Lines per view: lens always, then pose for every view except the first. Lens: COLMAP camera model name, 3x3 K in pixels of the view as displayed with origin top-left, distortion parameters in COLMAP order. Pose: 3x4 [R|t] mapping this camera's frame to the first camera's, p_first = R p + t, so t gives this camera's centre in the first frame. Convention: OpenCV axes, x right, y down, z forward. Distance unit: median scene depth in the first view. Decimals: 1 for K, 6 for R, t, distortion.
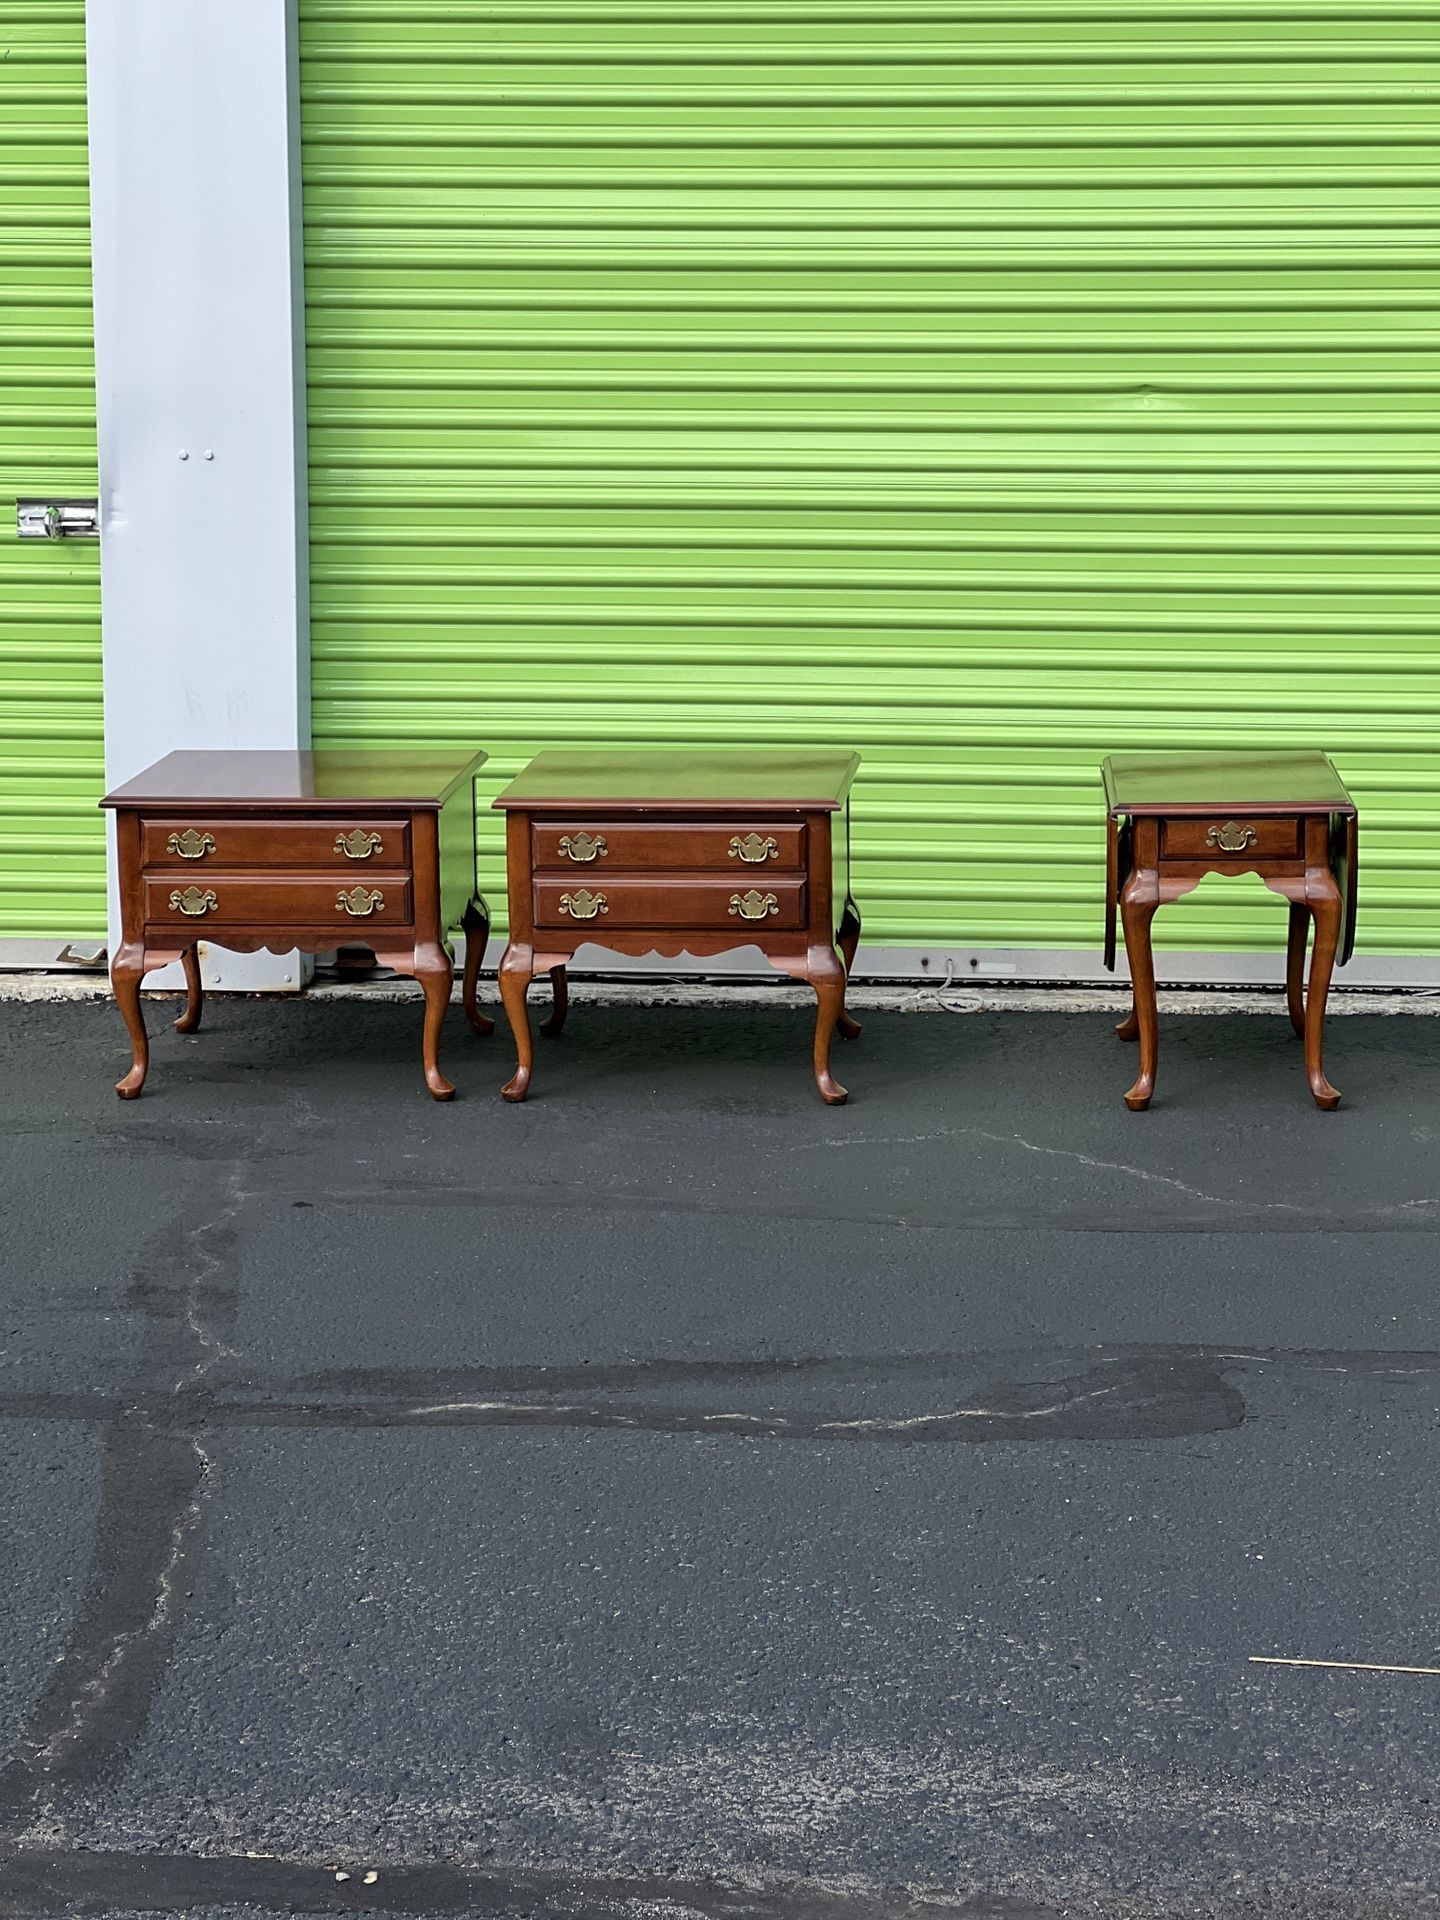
lens RADIAL K [[4322.6, 0, 752.3], [0, 4322.6, 995.9], [0, 0, 1]] dist [-0.457458, 13.218995]
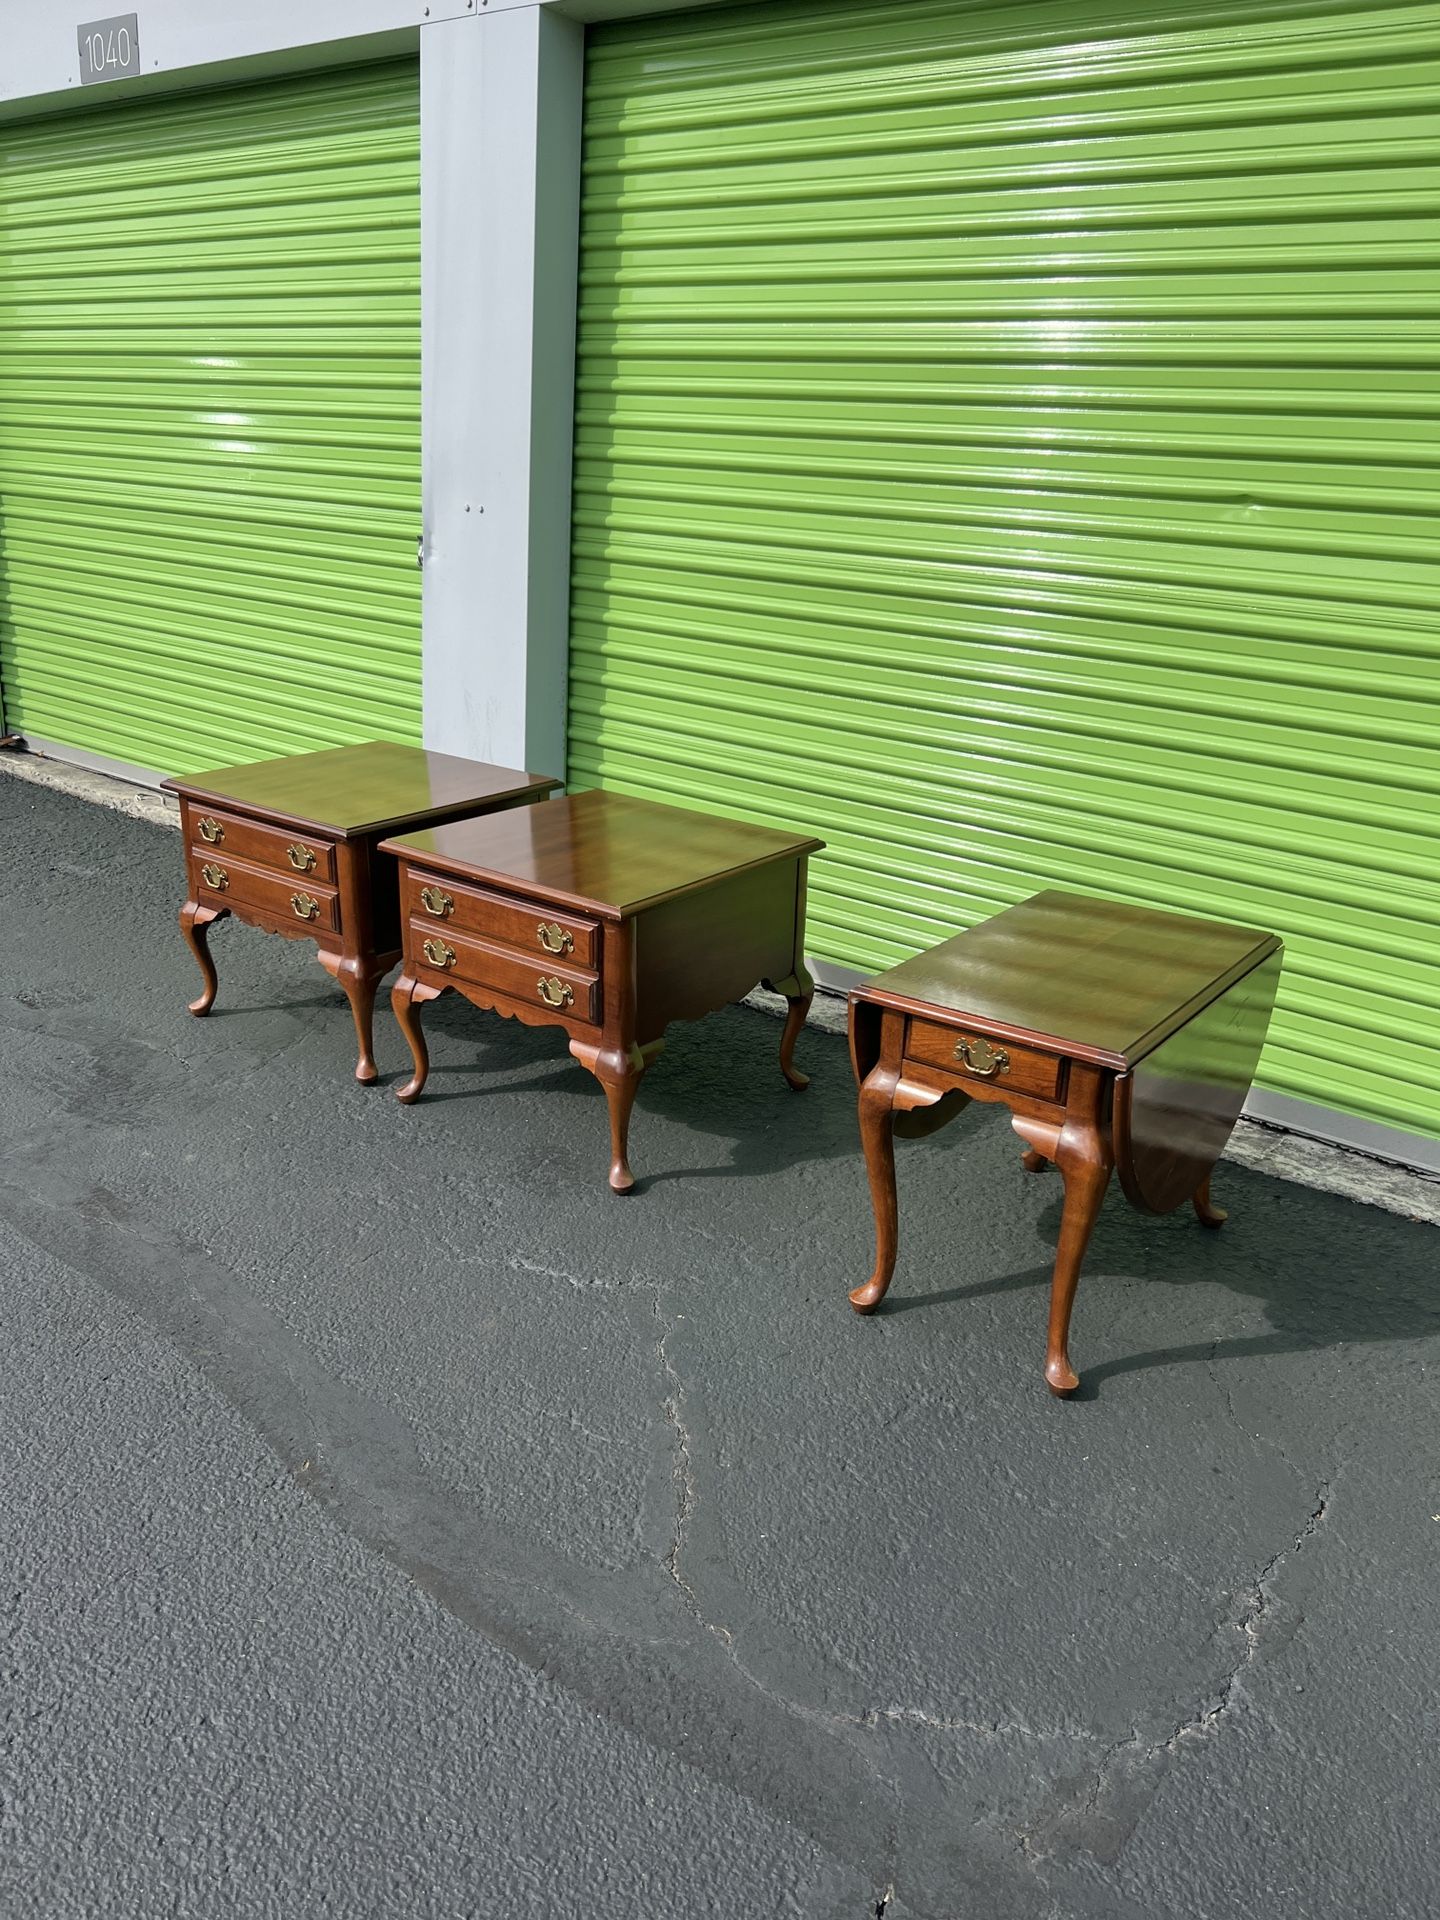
lens RADIAL K [[1437.9, 0, 720.0], [0, 1437.9, 960.0], [0, 0, 1]] dist [0.090406, -0.133827]
pose [[0.836534, 0.221370, -0.501205, 0.198447], [-0.141958, 0.971080, 0.191967, -0.097783], [0.529206, -0.089437, 0.843766, 0.733892]]
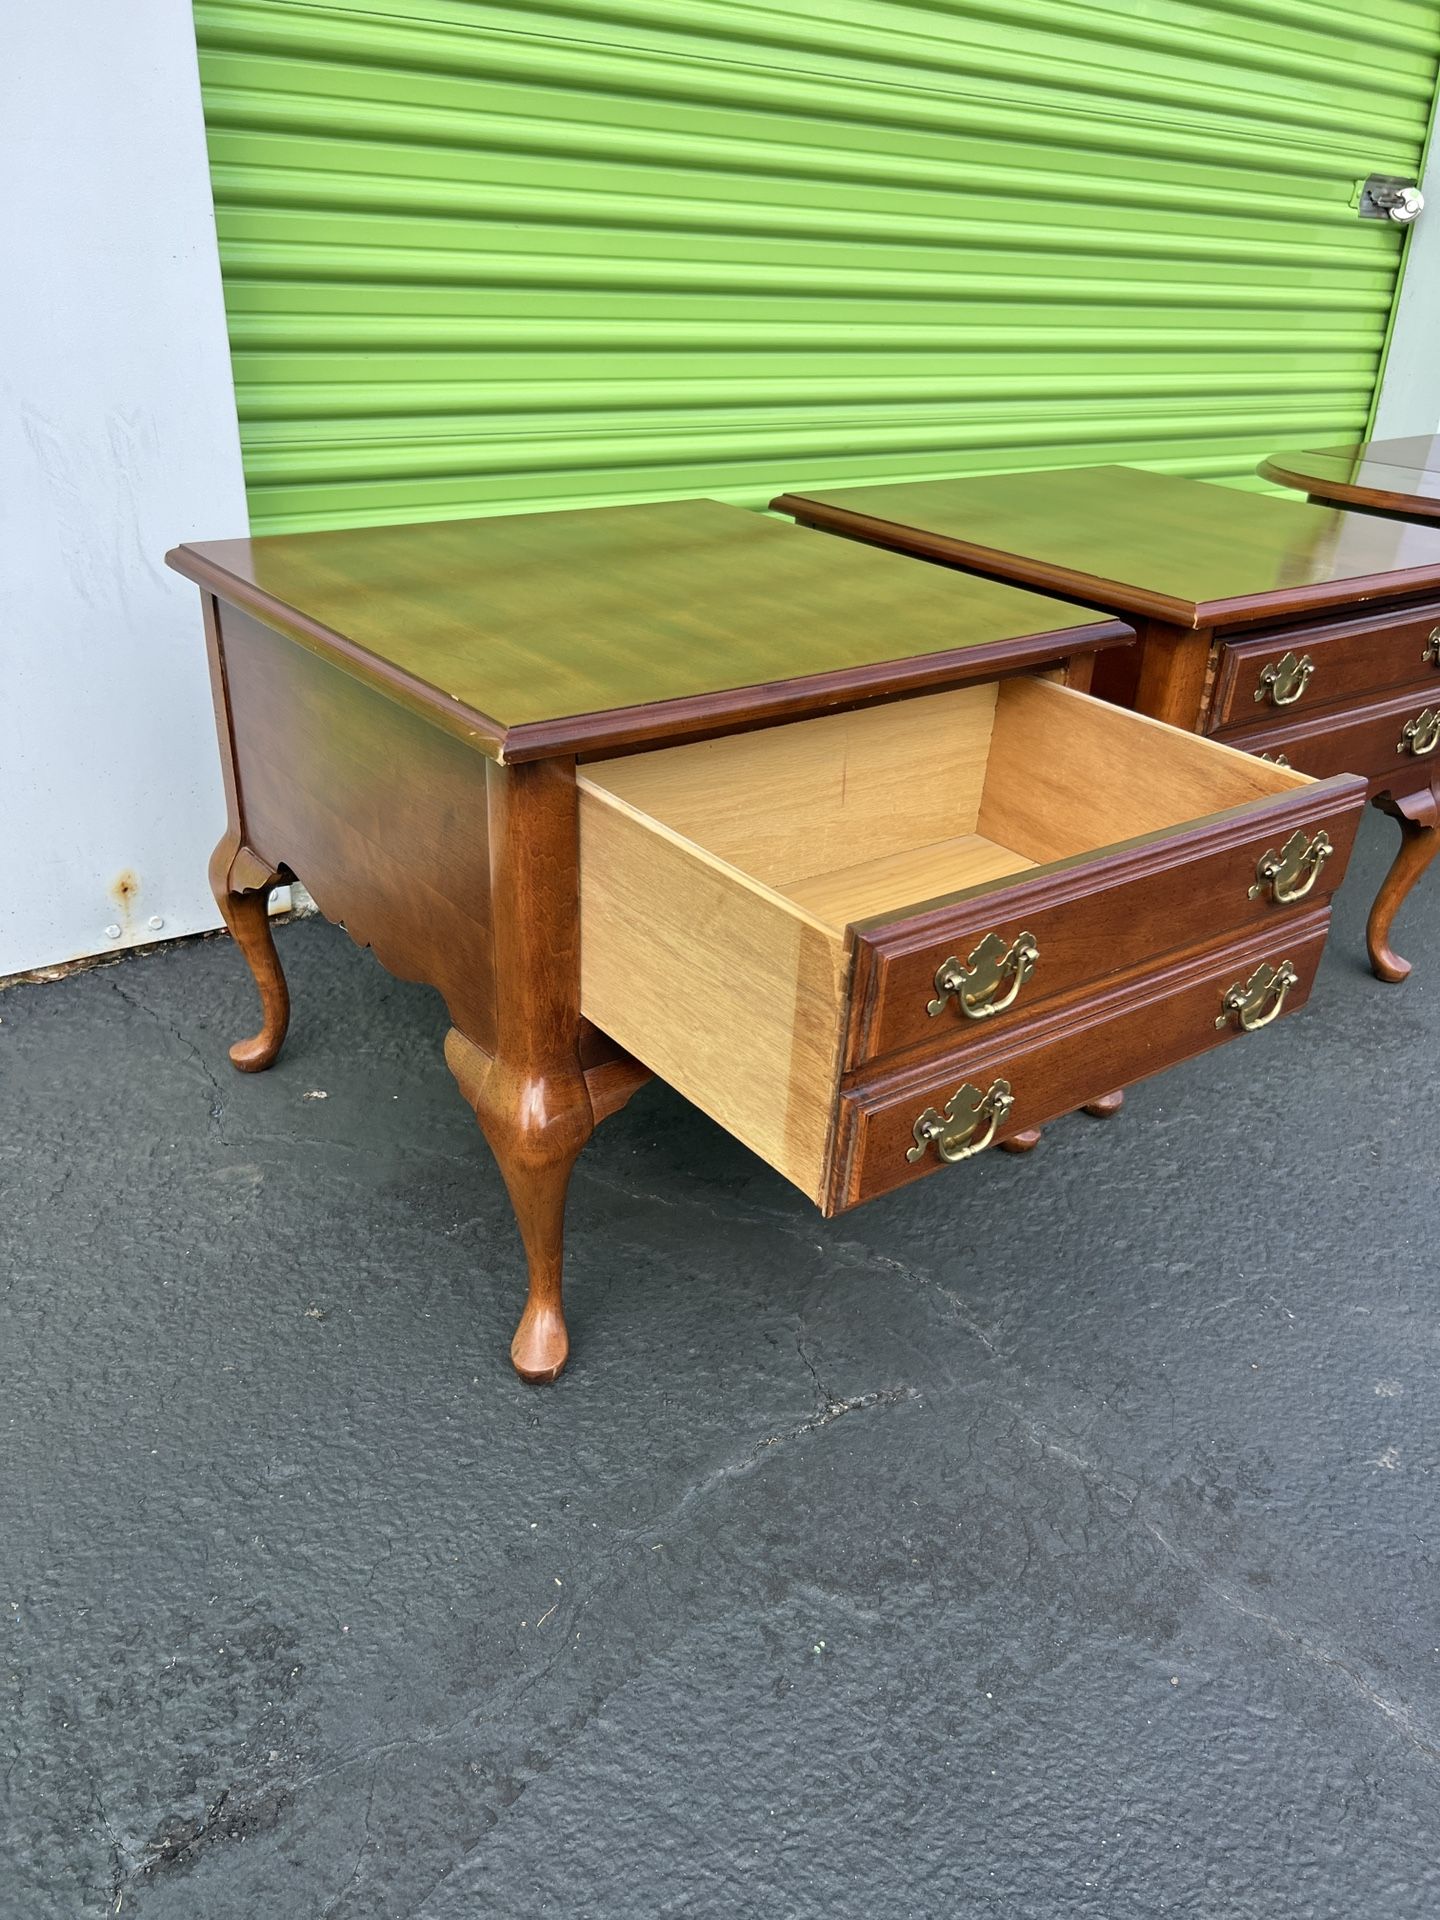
lens RADIAL K [[1437.9, 0, 720.0], [0, 1437.9, 960.0], [0, 0, 1]] dist [0.090406, -0.133827]
pose [[0.747662, -0.265528, 0.608684, -0.214987], [0.076799, 0.945006, 0.317909, -0.064950], [-0.659623, -0.190942, 0.726938, 0.901928]]
